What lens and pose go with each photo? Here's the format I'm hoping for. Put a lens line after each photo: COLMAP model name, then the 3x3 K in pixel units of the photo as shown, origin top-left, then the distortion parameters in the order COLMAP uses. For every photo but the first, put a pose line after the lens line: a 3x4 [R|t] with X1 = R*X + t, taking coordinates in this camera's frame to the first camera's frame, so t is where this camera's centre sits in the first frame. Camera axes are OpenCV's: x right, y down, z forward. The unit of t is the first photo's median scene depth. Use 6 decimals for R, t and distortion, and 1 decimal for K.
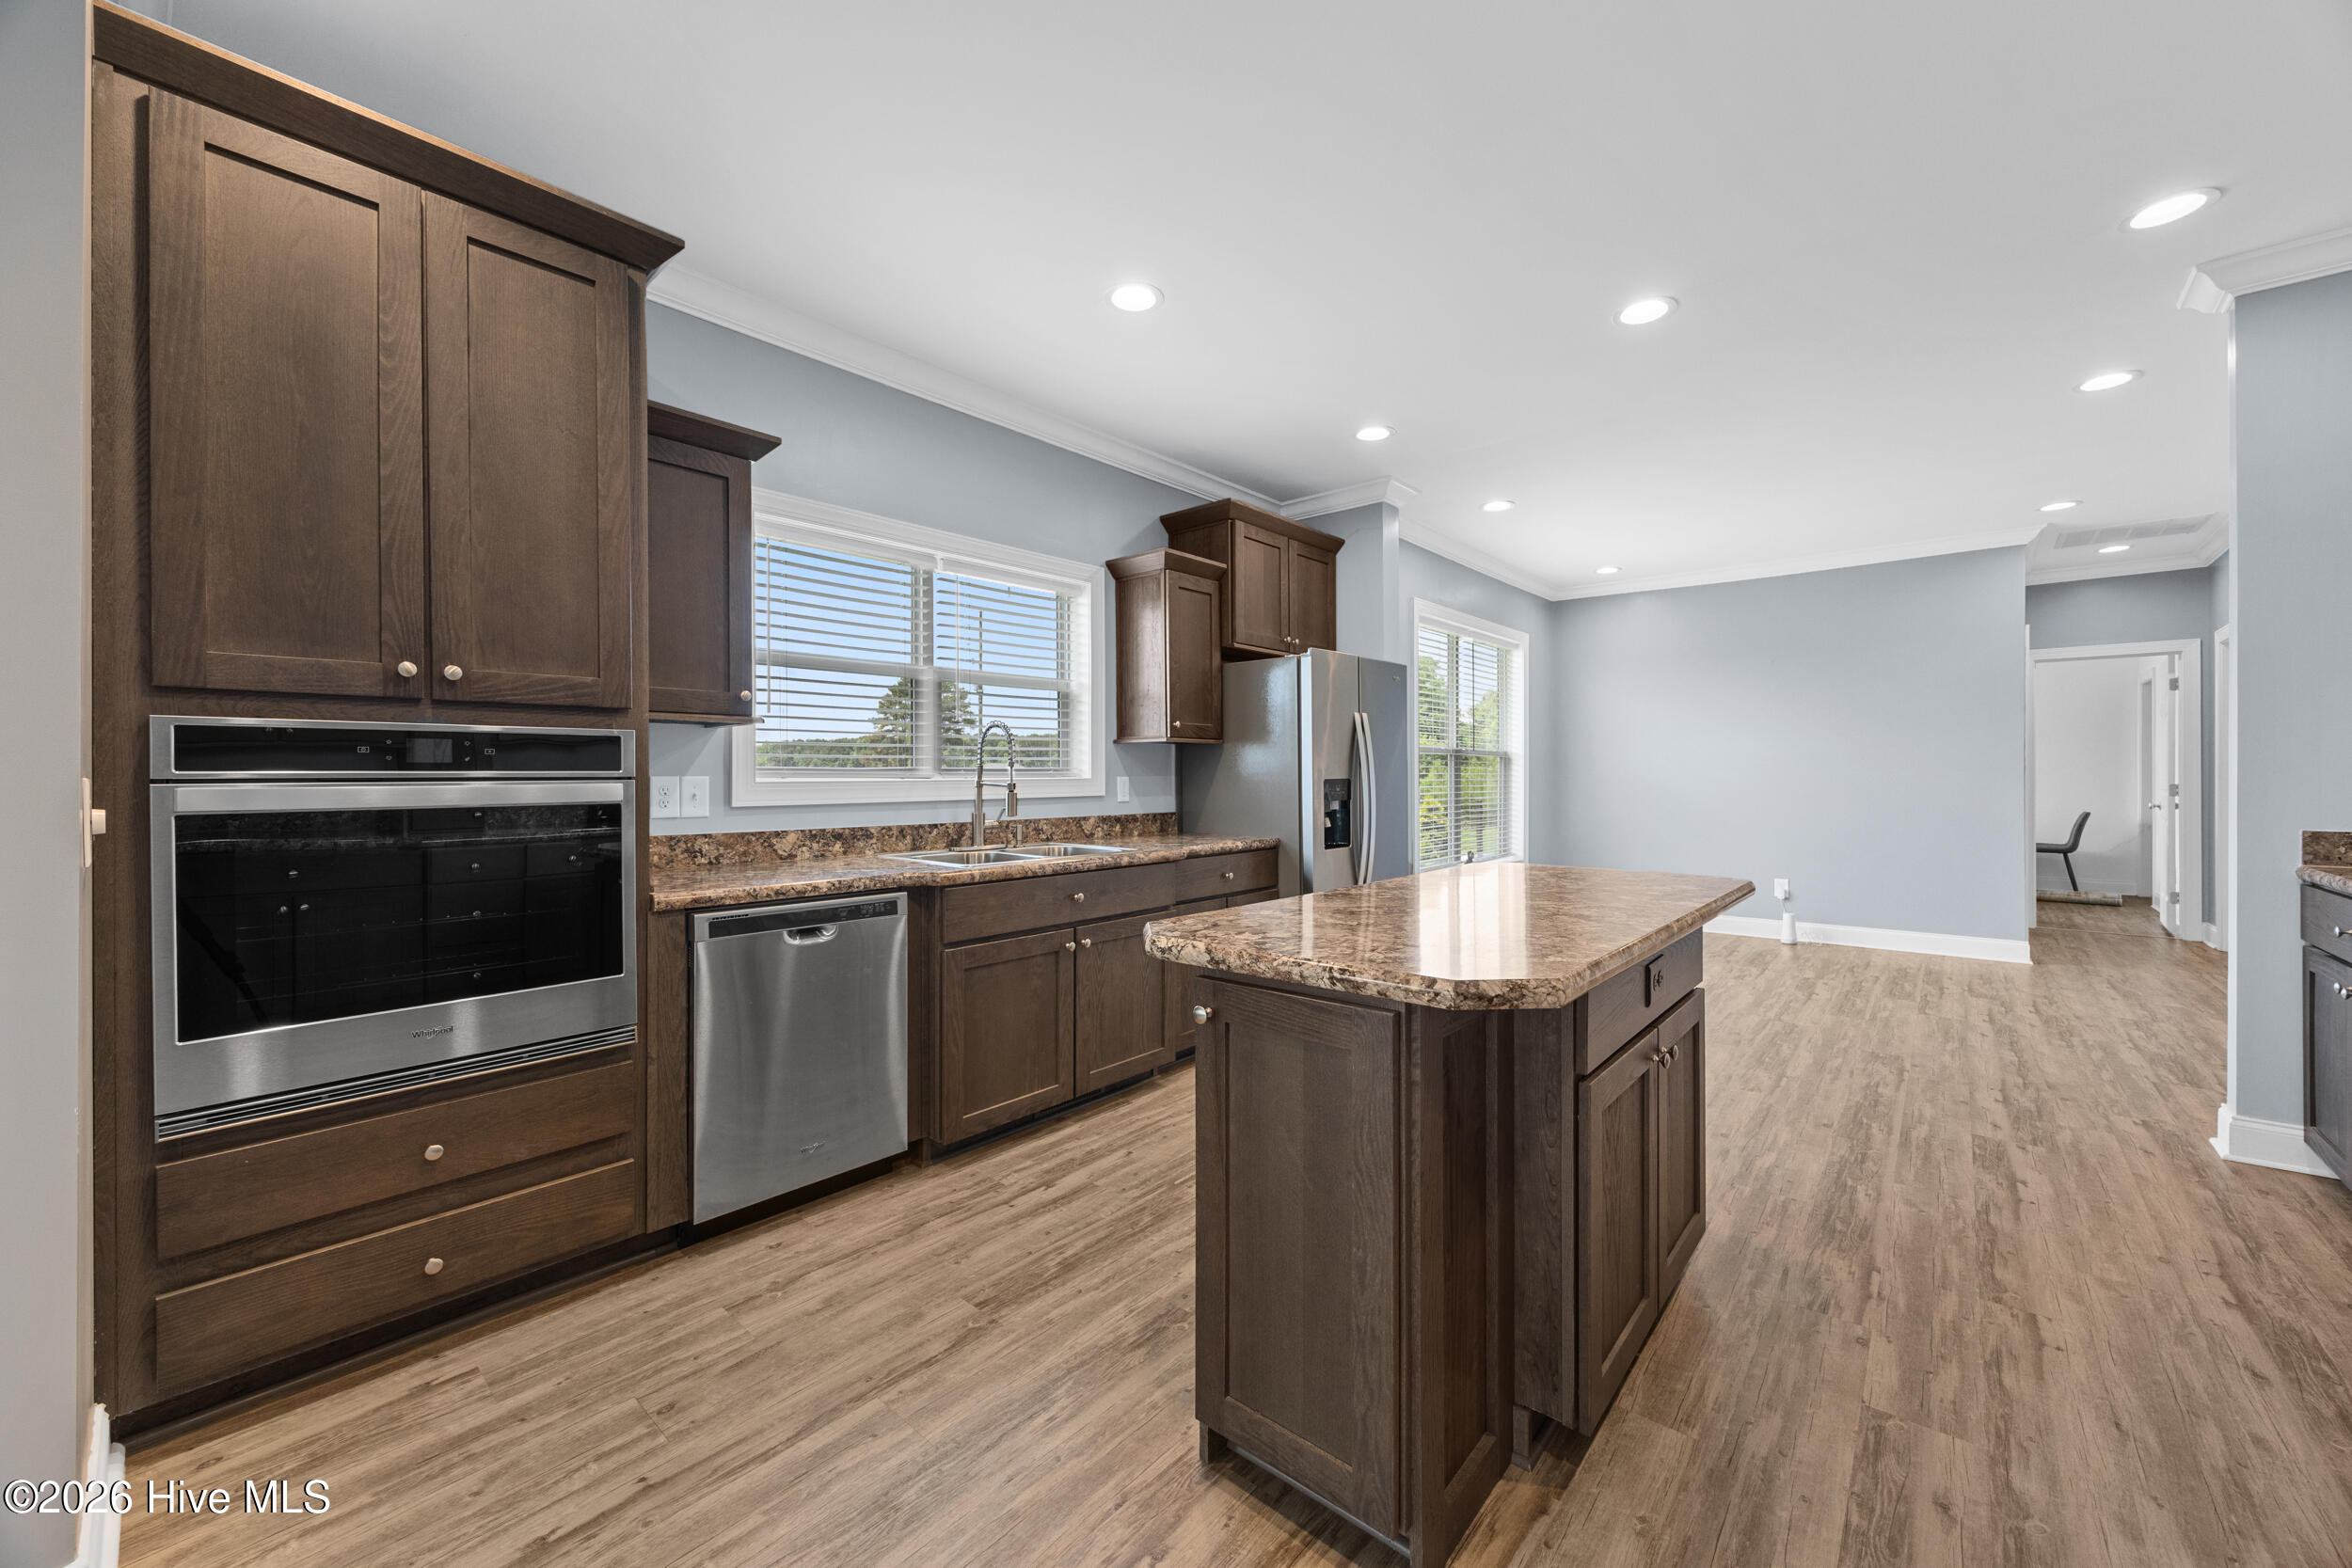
lens RADIAL K [[894.3, 0, 1157.3], [0, 894.3, 778.2], [0, 0, 1]] dist [0.000507, 0.000015]
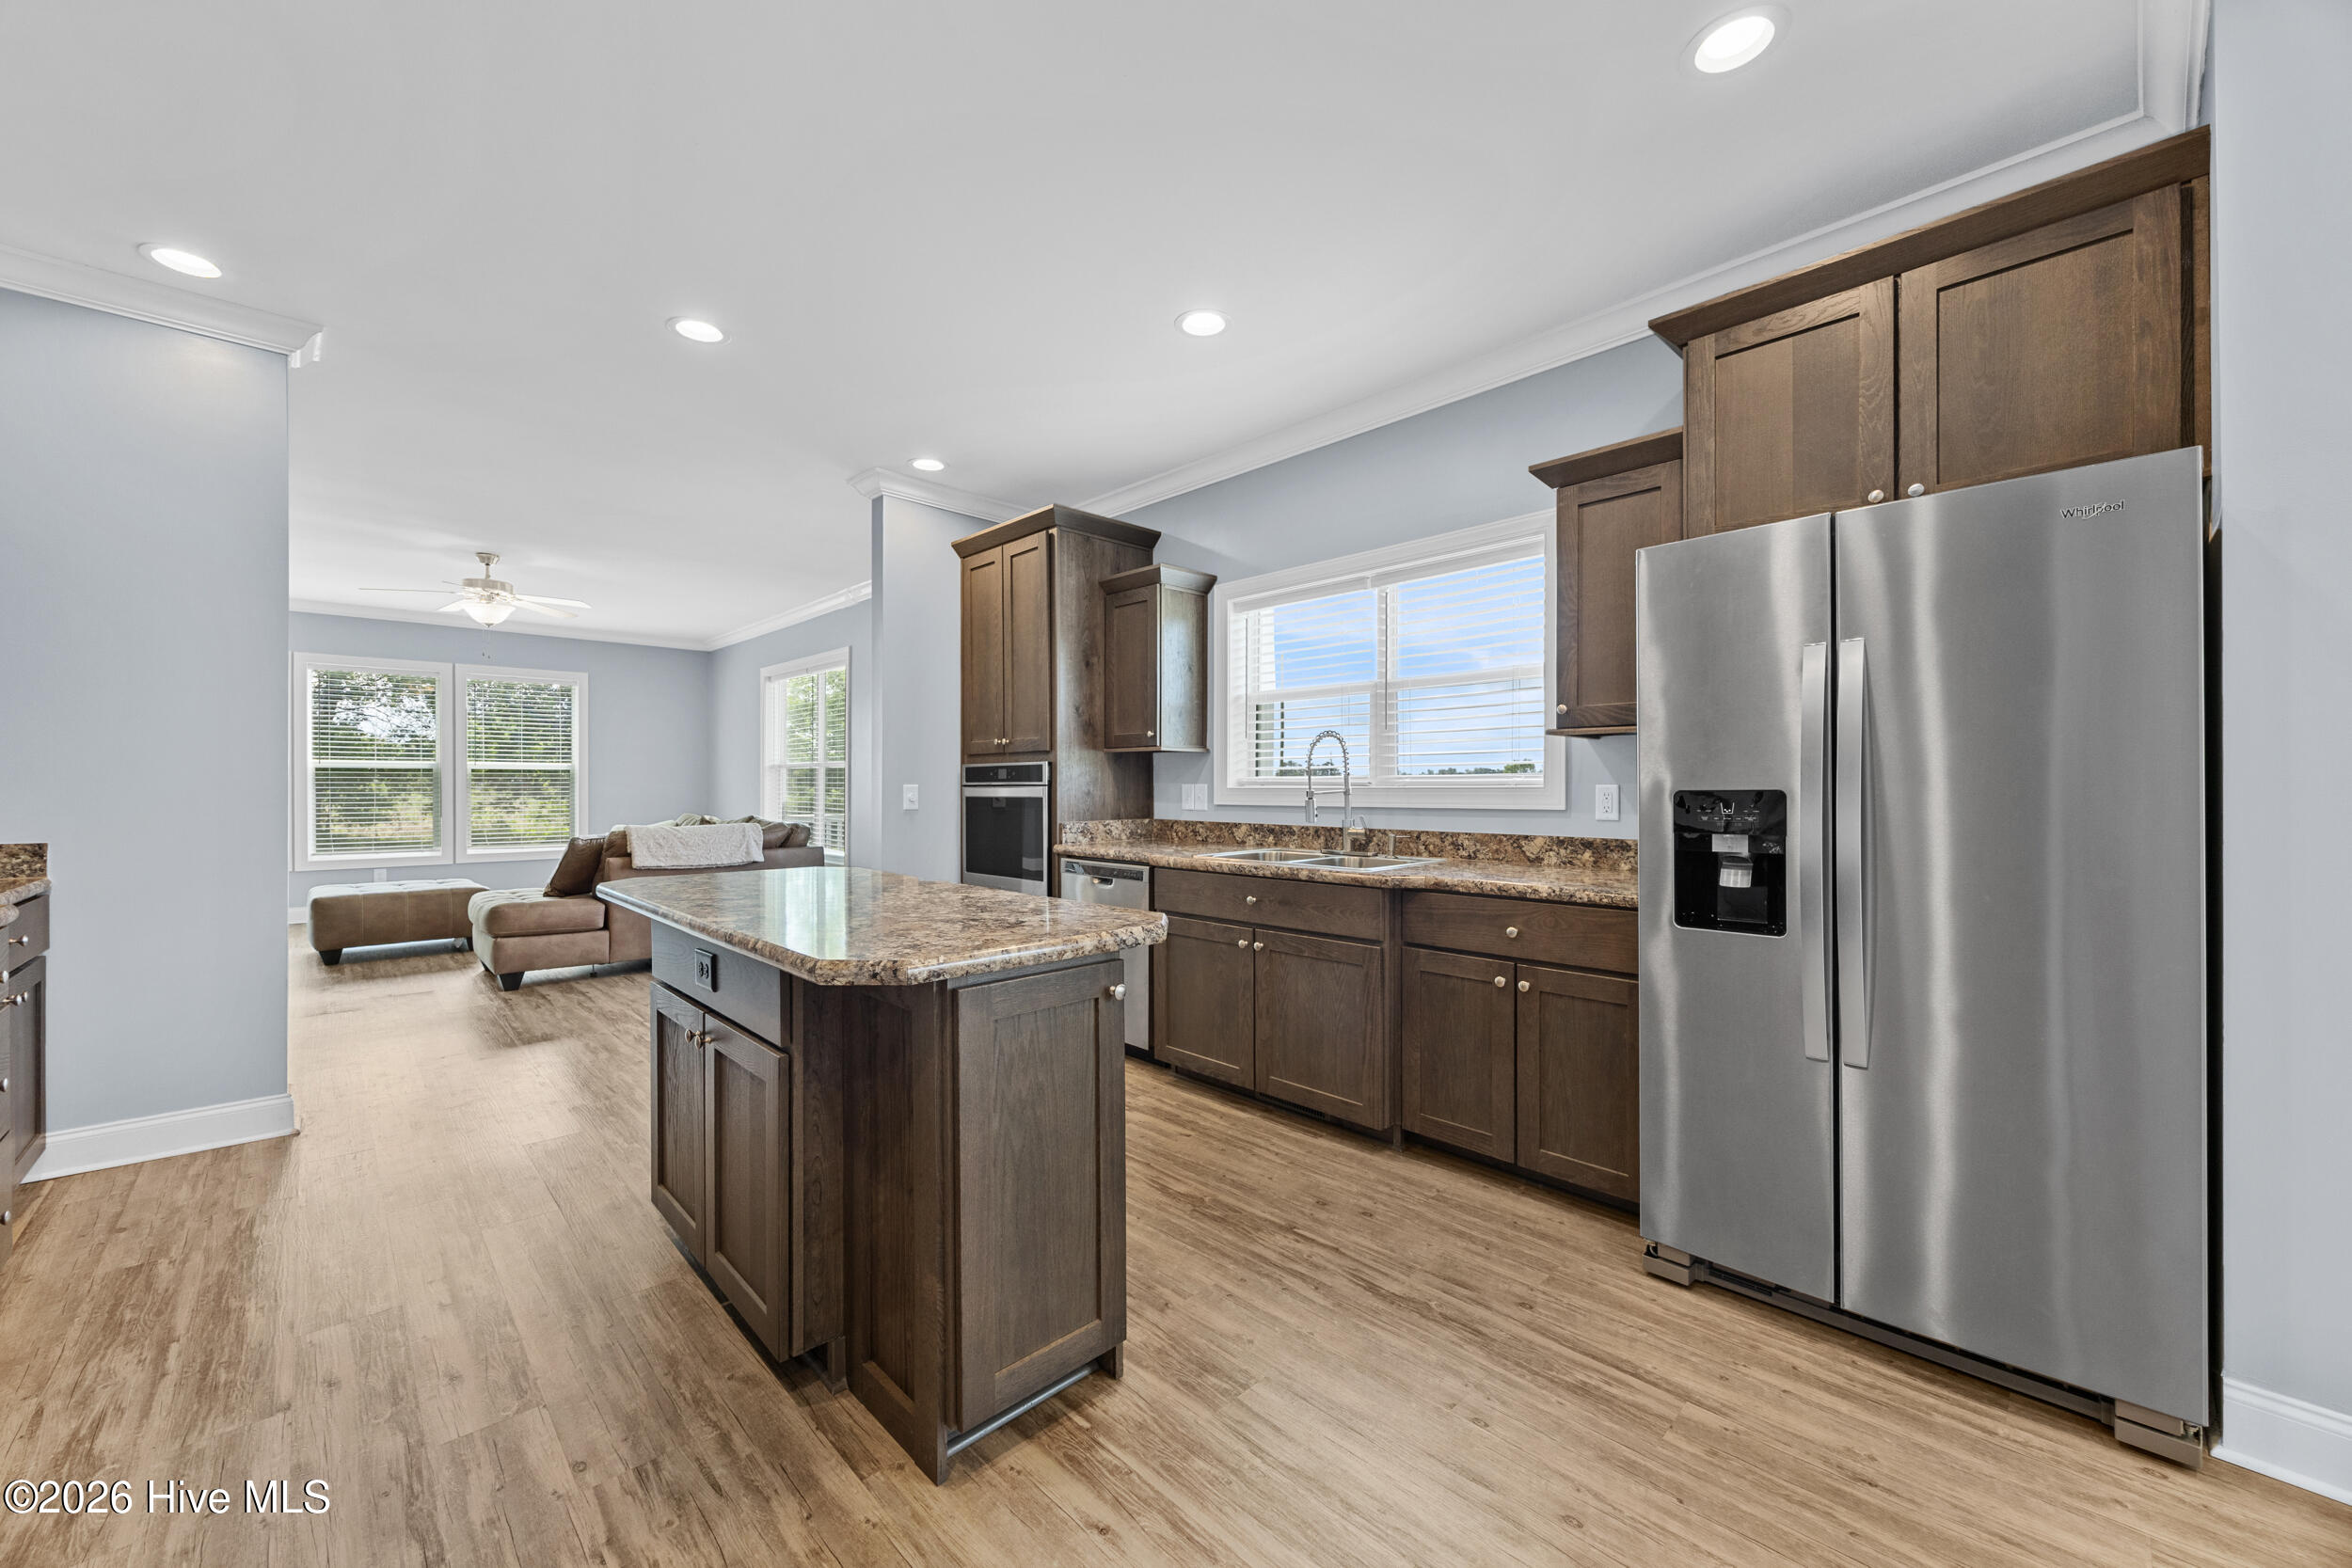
lens RADIAL K [[894.3, 0, 1179.5], [0, 894.3, 787.4], [0, 0, 1]] dist [0.000507, 0.000015]
pose [[-0.069897, 0.008203, -0.997520, 1.035446], [0.001416, 0.999966, 0.008124, -0.008608], [0.997553, -0.000845, -0.069906, 1.061771]]
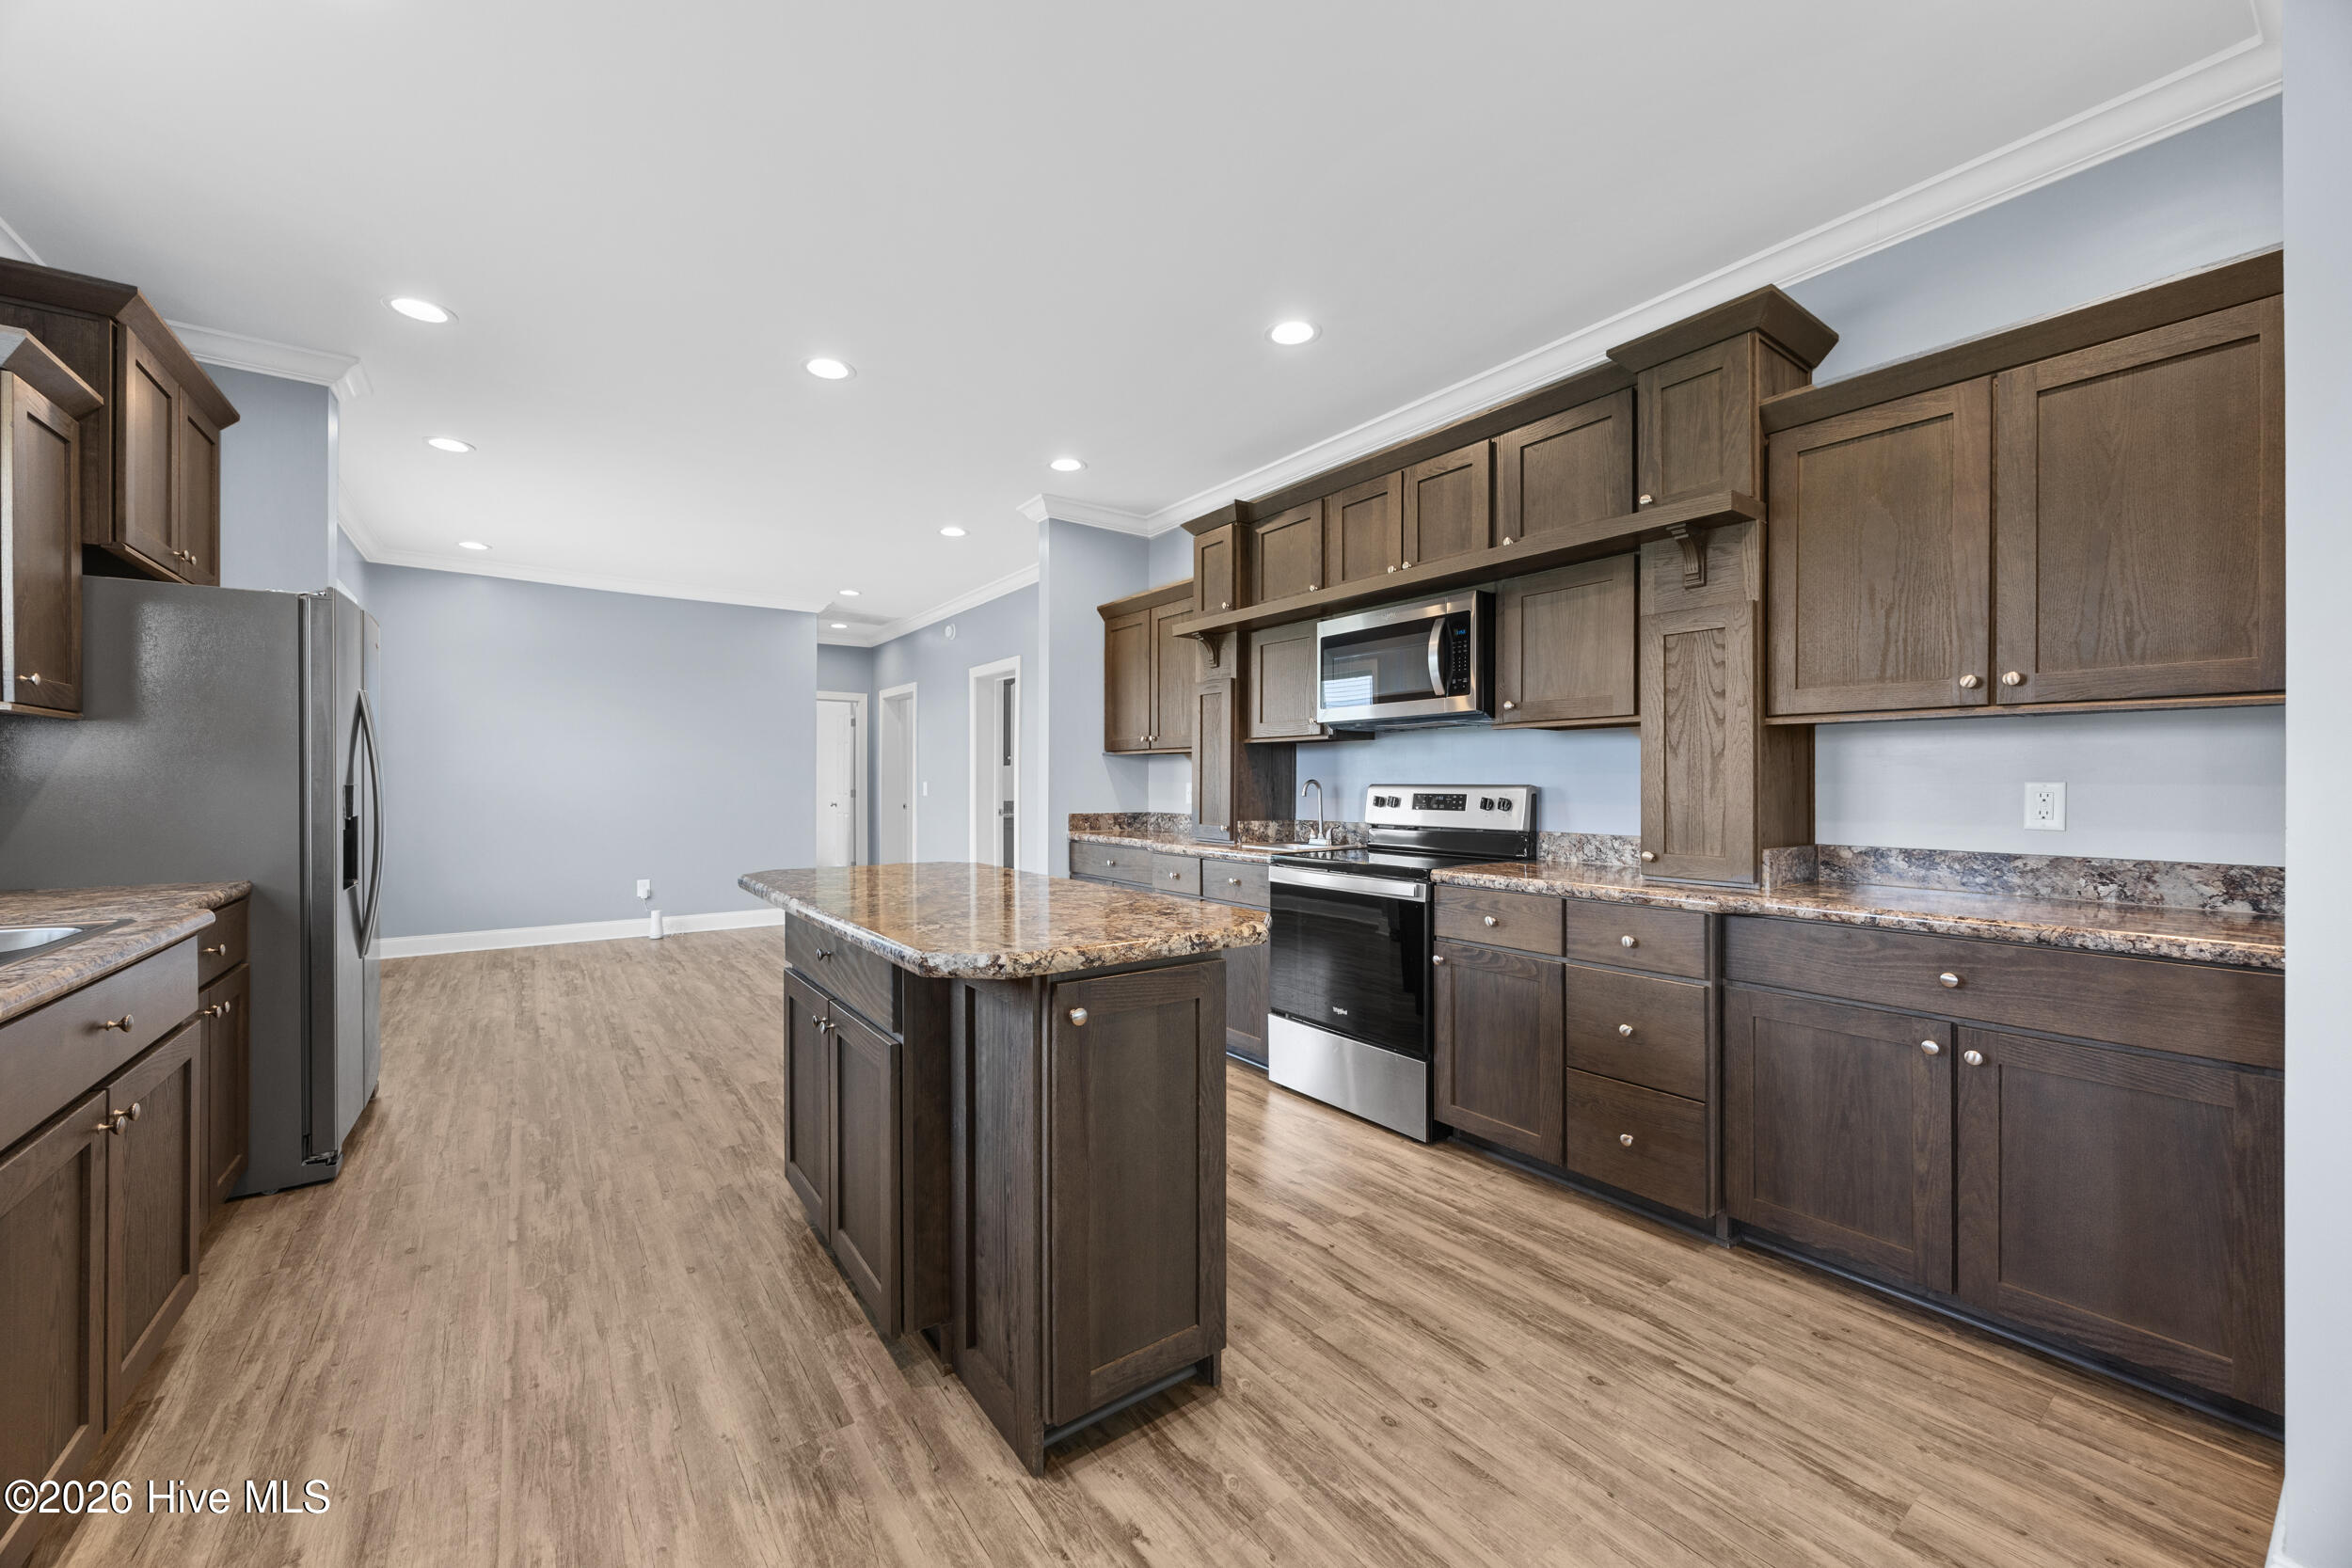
lens RADIAL K [[894.3, 0, 1174.1], [0, 894.3, 787.5], [0, 0, 1]] dist [0.000507, 0.000015]
pose [[0.216858, -0.001575, 0.976202, -0.475455], [-0.001480, 0.999997, 0.001943, 0.000531], [-0.976202, -0.001866, 0.216855, 0.347166]]
